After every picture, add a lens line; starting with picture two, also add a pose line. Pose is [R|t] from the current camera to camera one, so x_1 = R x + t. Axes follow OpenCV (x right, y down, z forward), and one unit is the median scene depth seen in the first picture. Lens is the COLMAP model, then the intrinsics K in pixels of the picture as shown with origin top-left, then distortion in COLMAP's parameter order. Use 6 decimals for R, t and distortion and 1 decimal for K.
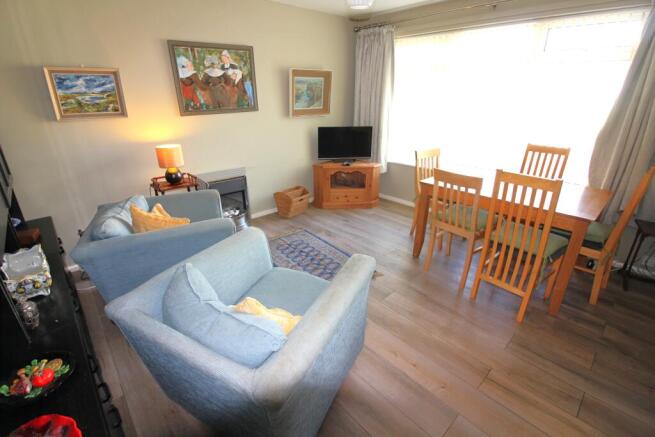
lens RADIAL K [[306.5, 0, 324.7], [0, 306.5, 216.7], [0, 0, 1]] dist [-0.028406, -0.002567]
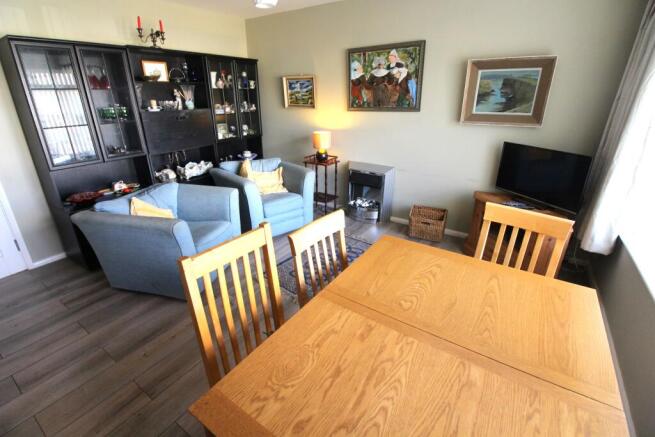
lens RADIAL K [[306.5, 0, 324.6], [0, 306.5, 218.2], [0, 0, 1]] dist [-0.028406, -0.002567]
pose [[0.222964, 0.369442, -0.902108, 0.748571], [-0.351756, 0.893548, 0.278997, -0.248560], [0.909151, 0.255115, 0.329182, 0.601988]]
